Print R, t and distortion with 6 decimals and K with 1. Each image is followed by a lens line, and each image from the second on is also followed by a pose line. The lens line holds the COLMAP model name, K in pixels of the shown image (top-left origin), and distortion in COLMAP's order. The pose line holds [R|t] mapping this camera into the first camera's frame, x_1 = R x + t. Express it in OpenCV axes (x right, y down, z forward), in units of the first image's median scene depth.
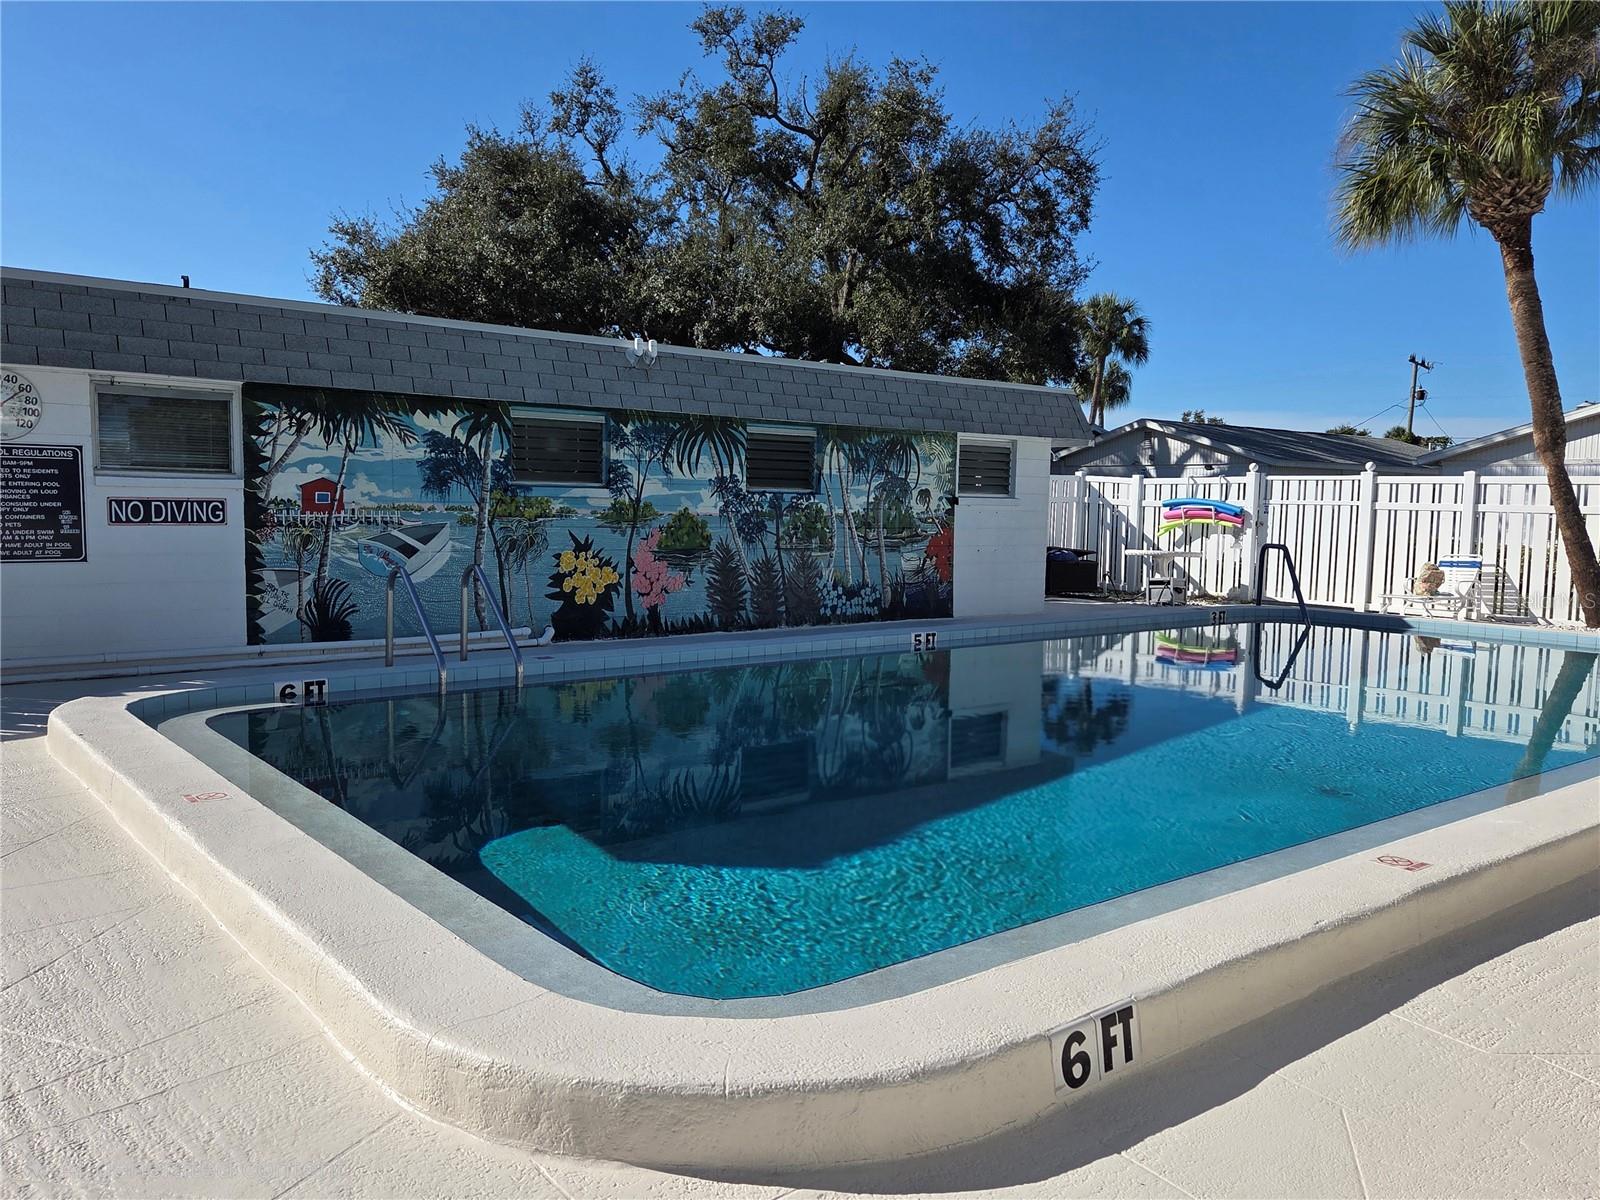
lens RADIAL K [[1231.0, 0, 800.0], [0, 1231.0, 600.0], [0, 0, 1]] dist [0.065998, -0.001433]
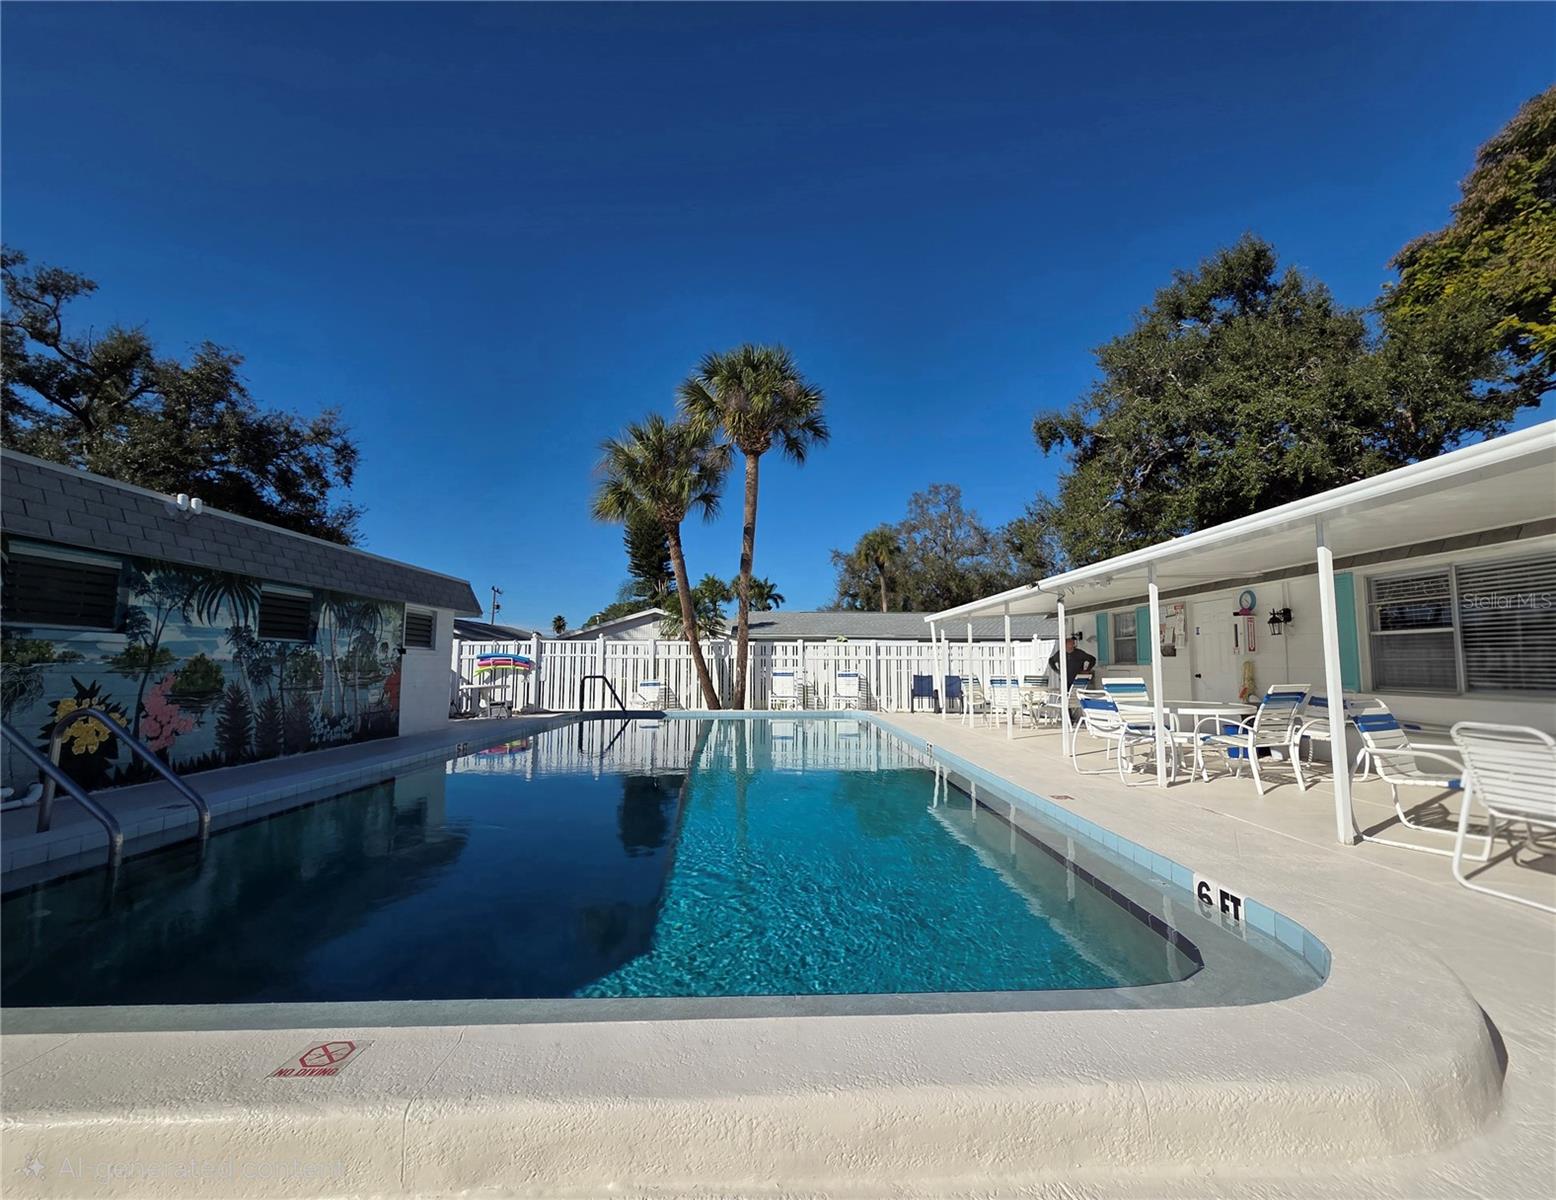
lens RADIAL K [[657.1, 0, 778.0], [0, 657.1, 600.0], [0, 0, 1]] dist [0.010362, -0.000055]
pose [[0.601902, 0.064055, 0.795997, -0.238960], [0.077149, 0.987451, -0.137799, -0.001830], [-0.794834, 0.144352, 0.589407, 0.231136]]
